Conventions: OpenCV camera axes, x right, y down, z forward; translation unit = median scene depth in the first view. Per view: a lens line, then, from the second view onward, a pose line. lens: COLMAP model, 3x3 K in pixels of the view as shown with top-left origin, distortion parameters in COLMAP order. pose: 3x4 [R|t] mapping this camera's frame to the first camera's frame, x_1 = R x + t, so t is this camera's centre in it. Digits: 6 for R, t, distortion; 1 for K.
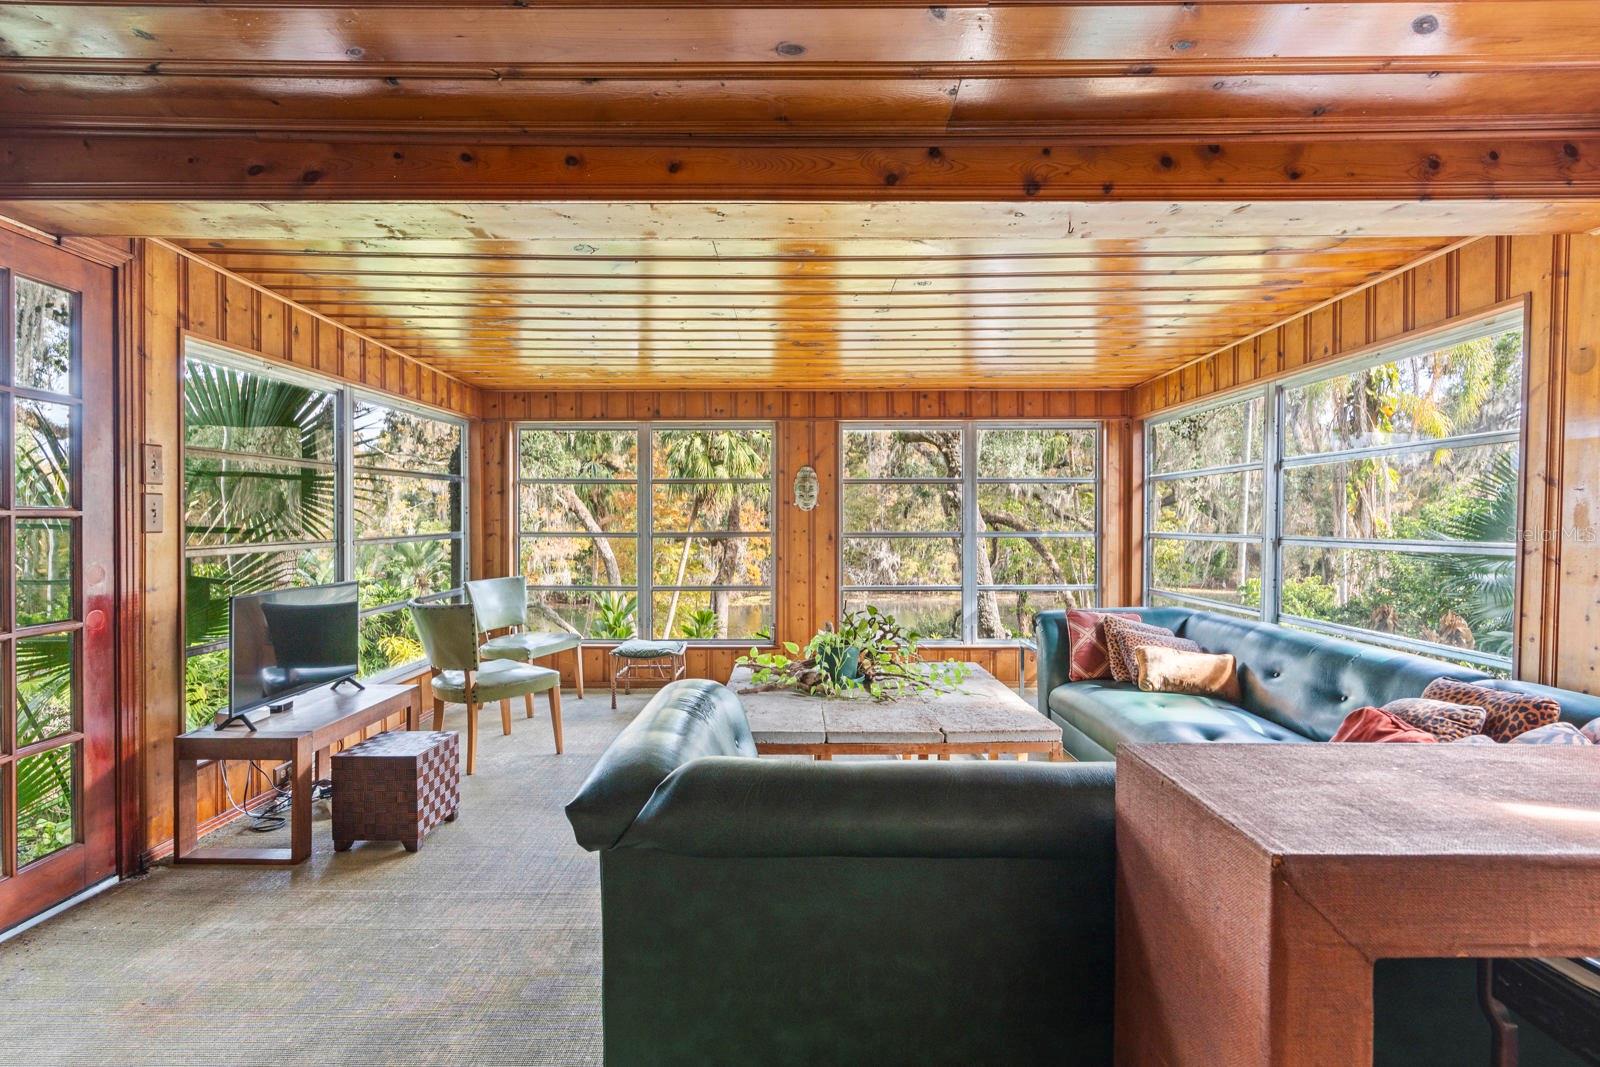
lens RADIAL K [[731.6, 0, 789.5], [0, 731.6, 533.6], [0, 0, 1]] dist [-0.011959, 0.004024]
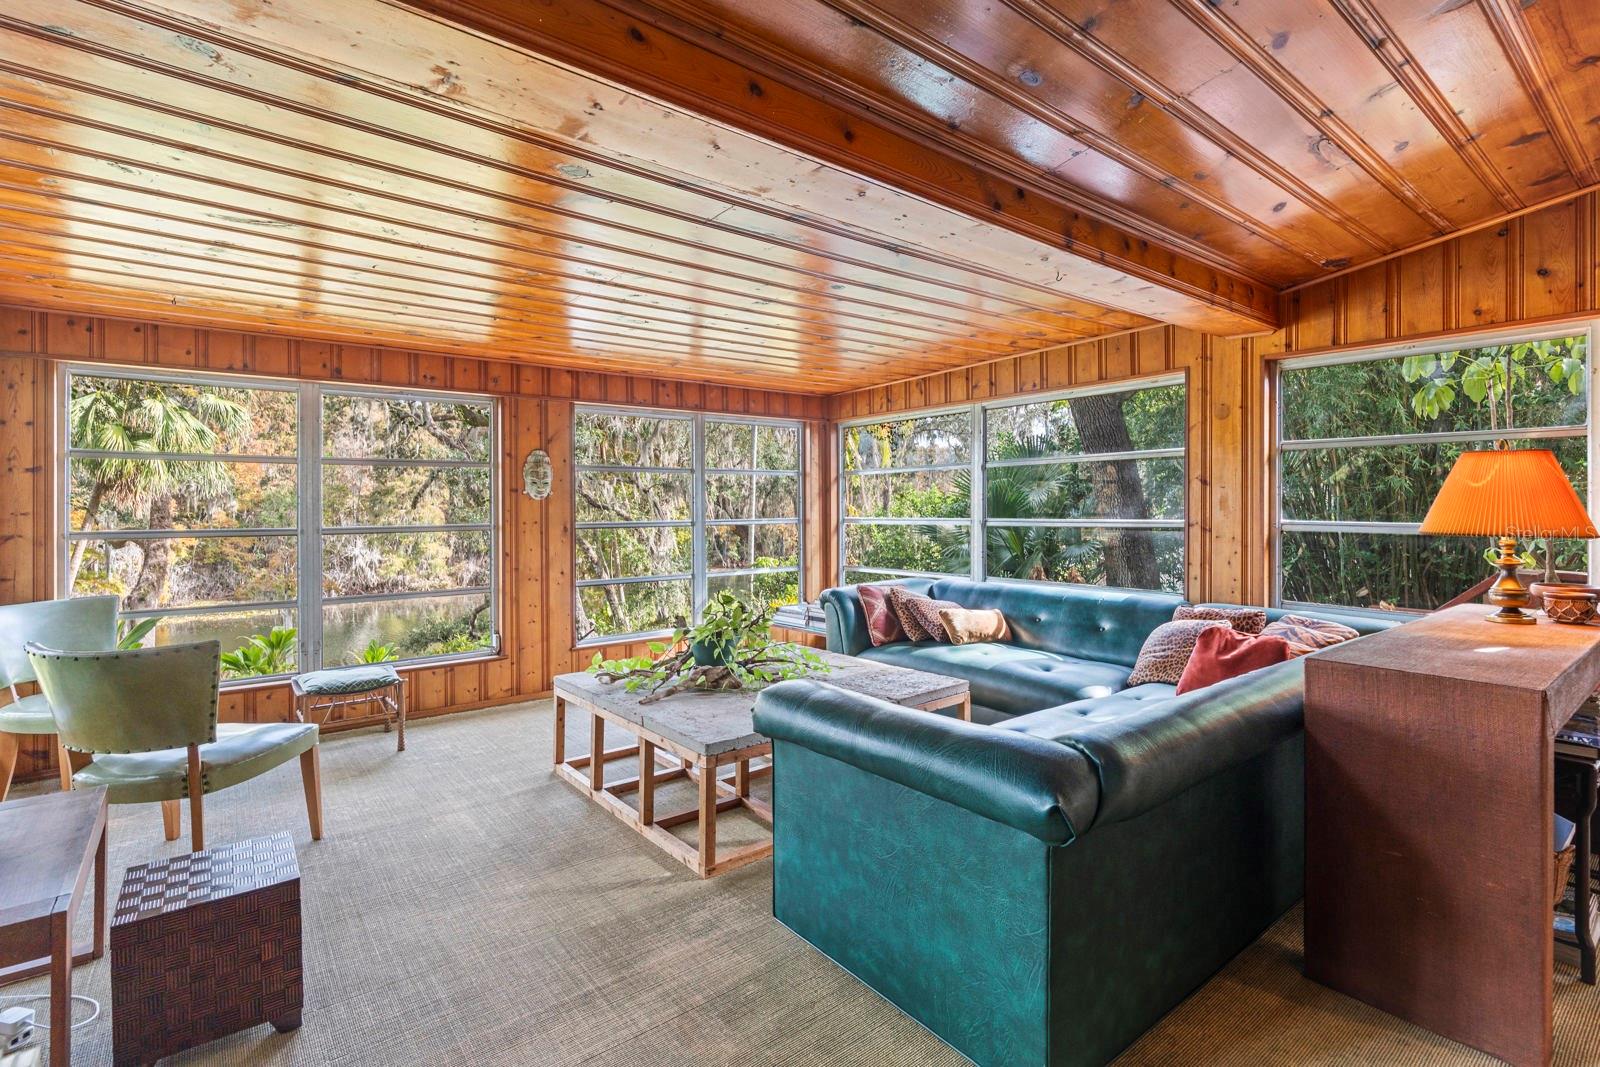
lens RADIAL K [[731.6, 0, 788.3], [0, 731.6, 518.7], [0, 0, 1]] dist [-0.011959, 0.004024]
pose [[0.785440, -0.013816, 0.618784, -0.293007], [0.018254, 0.999833, -0.000846, -0.001861], [-0.618669, 0.011960, 0.785561, 0.112331]]
